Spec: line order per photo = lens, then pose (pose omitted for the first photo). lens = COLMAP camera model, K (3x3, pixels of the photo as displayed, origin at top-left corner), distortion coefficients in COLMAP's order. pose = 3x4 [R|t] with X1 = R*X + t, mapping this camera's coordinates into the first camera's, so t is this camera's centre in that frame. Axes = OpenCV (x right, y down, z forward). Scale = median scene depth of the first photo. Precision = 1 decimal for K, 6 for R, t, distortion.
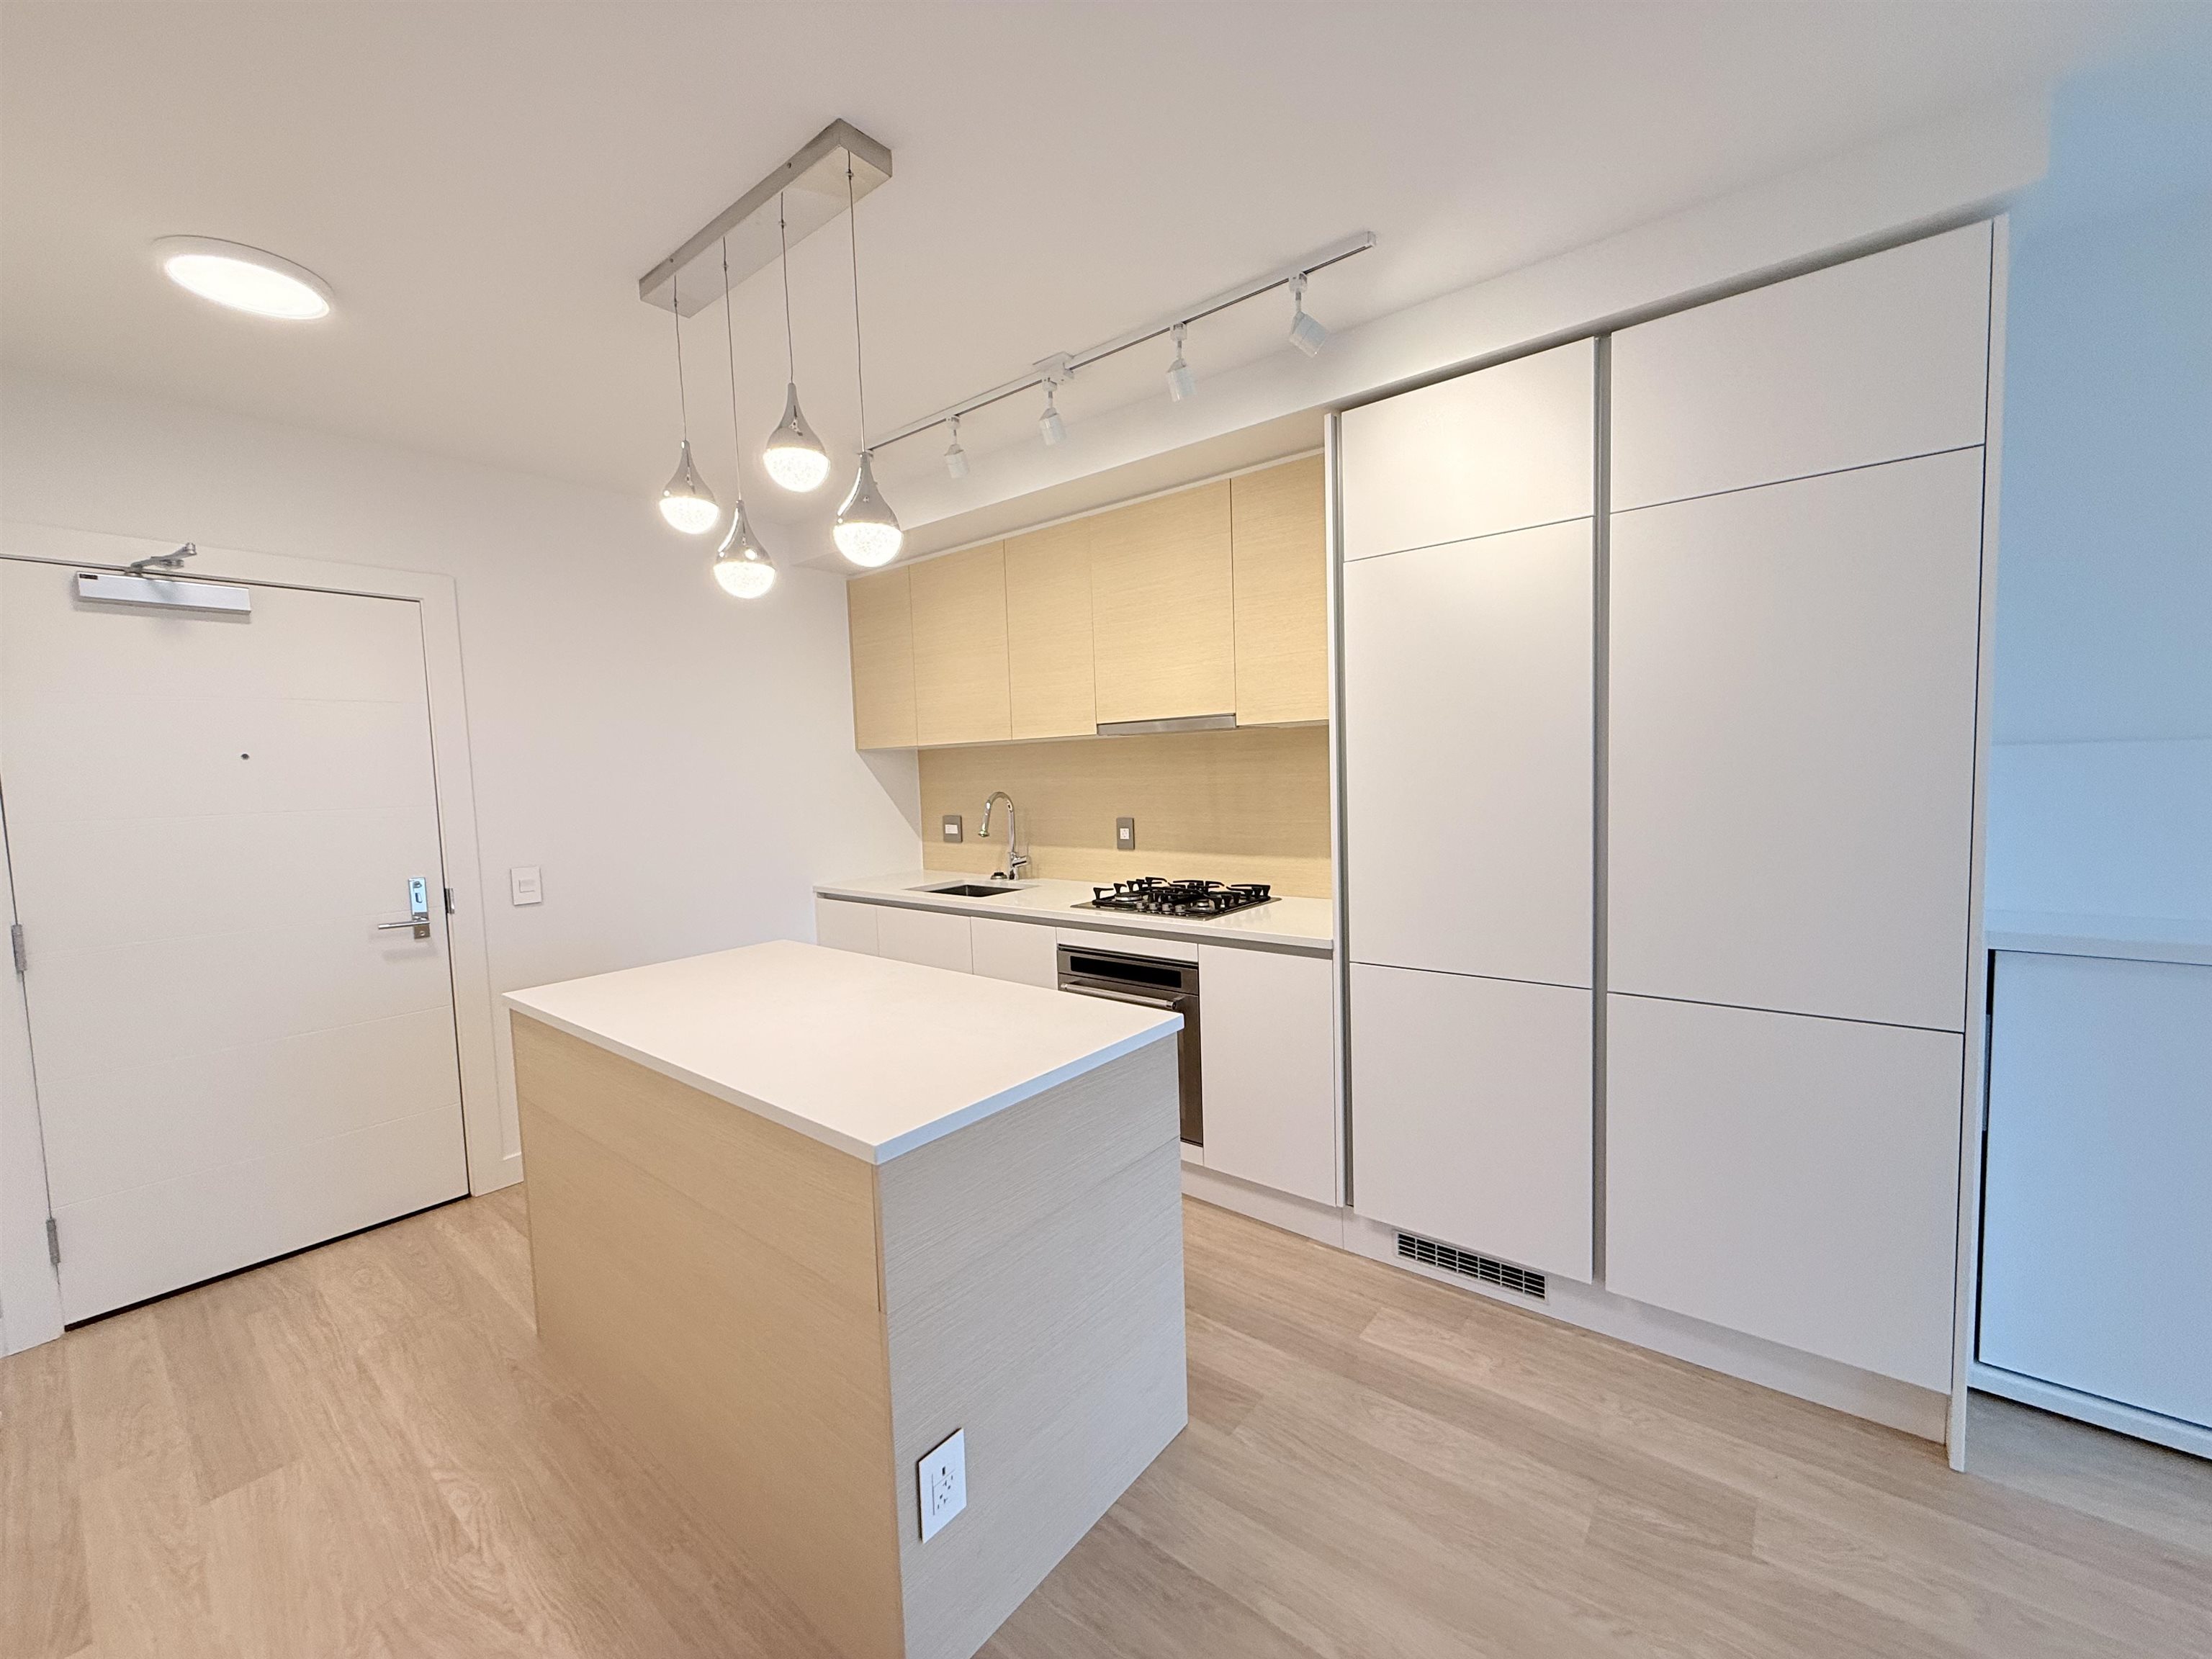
lens RADIAL K [[878.5, 0, 1105.1], [0, 878.5, 831.7], [0, 0, 1]] dist [-0.000153, -0.000330]
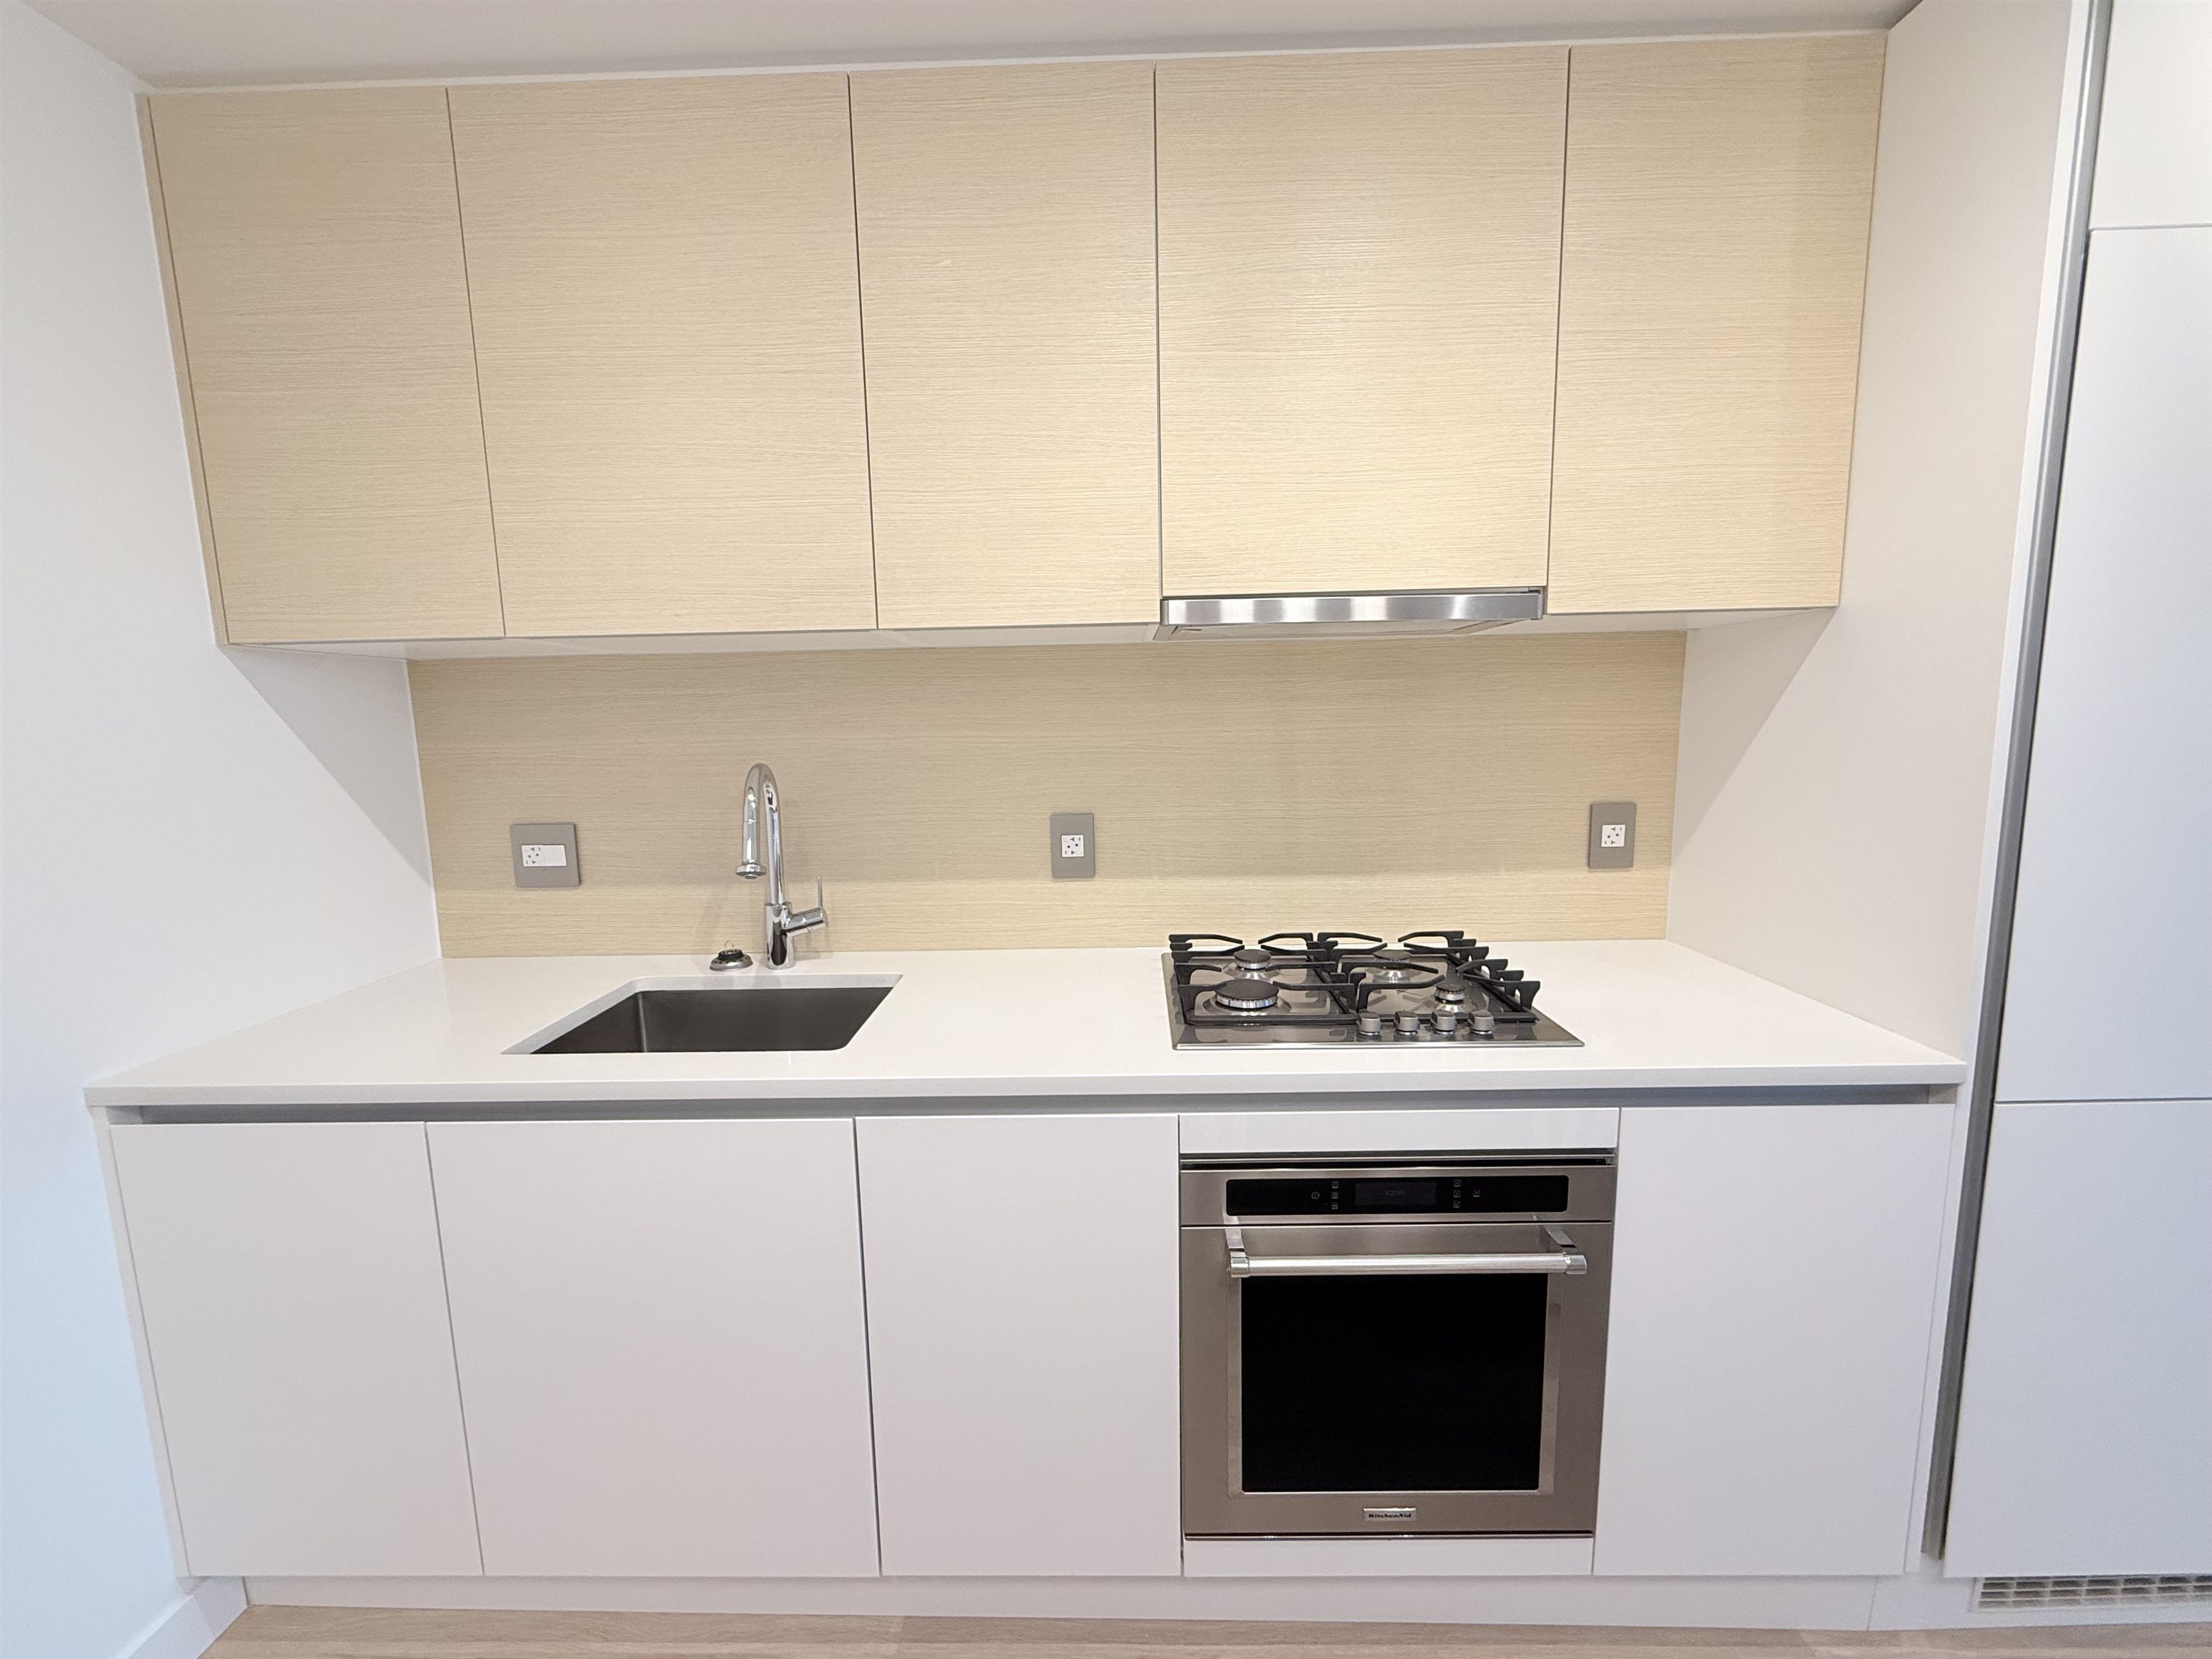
lens RADIAL K [[878.5, 0, 1107.1], [0, 878.5, 830.0], [0, 0, 1]] dist [-0.000153, -0.000330]
pose [[0.786701, -0.060114, 0.614401, -0.438277], [0.038341, 0.998084, 0.048561, -0.049355], [-0.616143, -0.014647, 0.787498, 1.022063]]
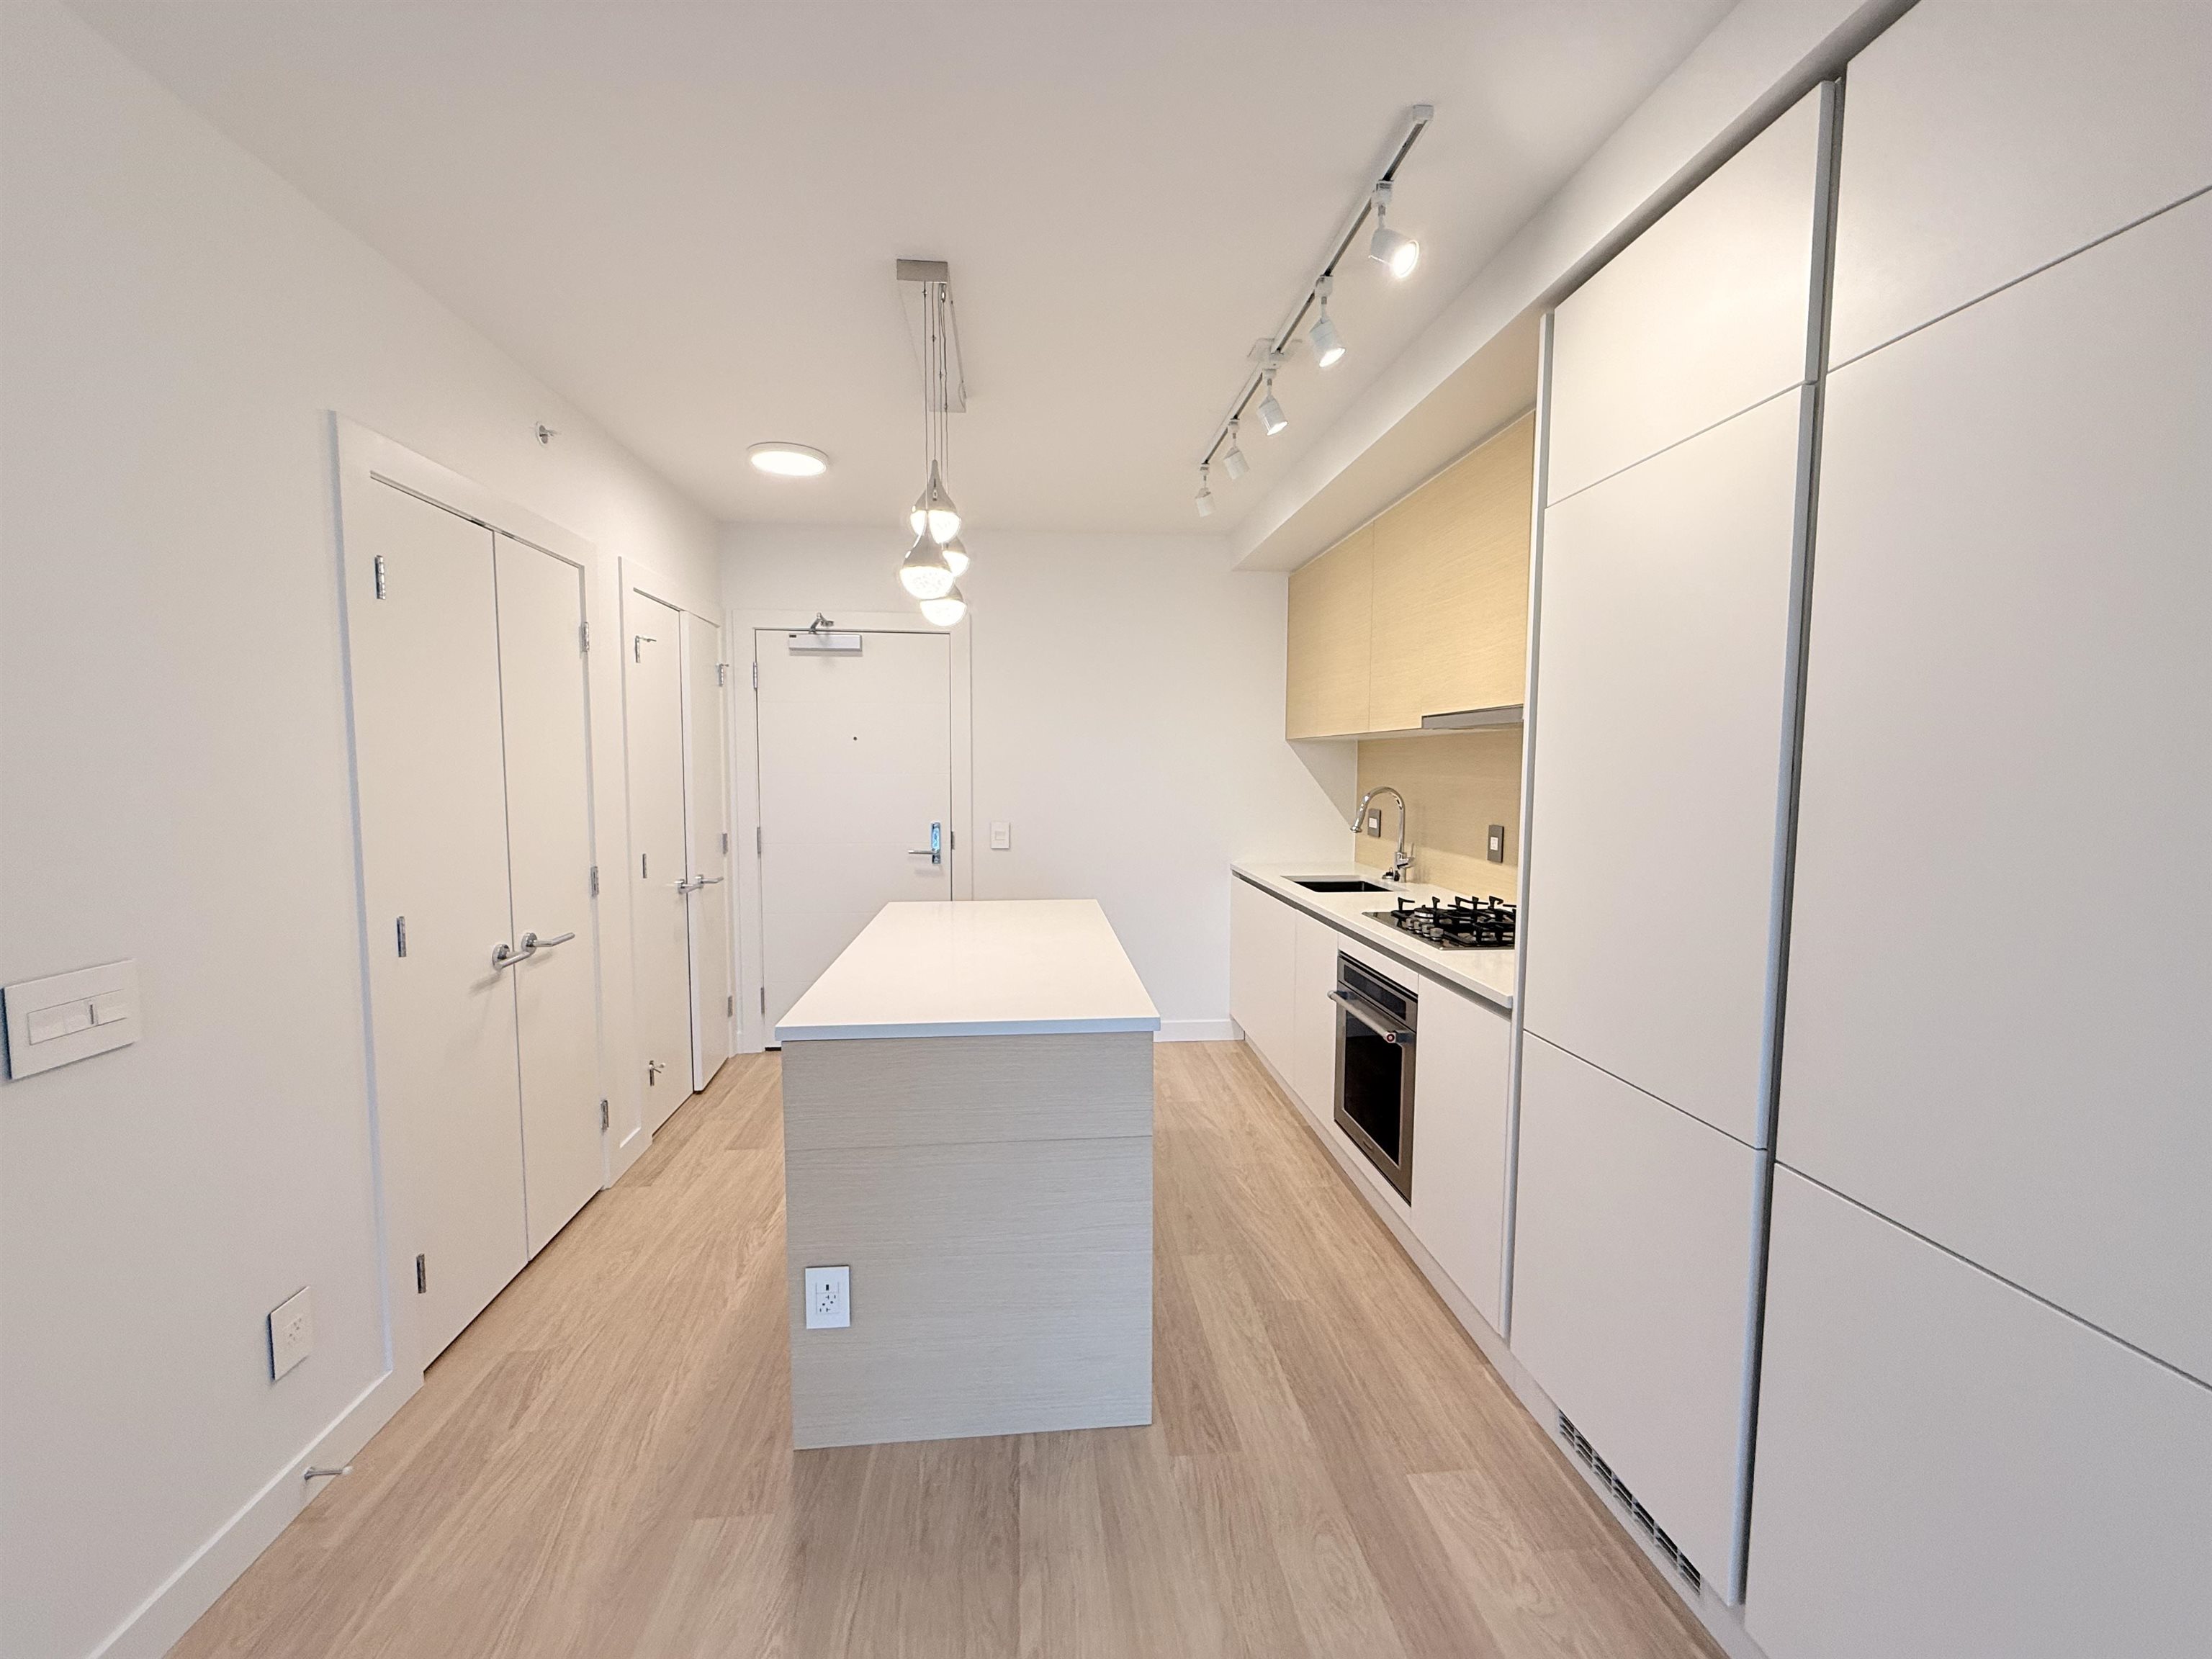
lens RADIAL K [[878.5, 0, 1105.3], [0, 878.5, 831.3], [0, 0, 1]] dist [-0.000153, -0.000330]
pose [[0.701078, 0.091430, -0.707199, 0.609891], [-0.079079, 0.995597, 0.050321, -0.038357], [0.708687, 0.020646, 0.705221, 0.211709]]
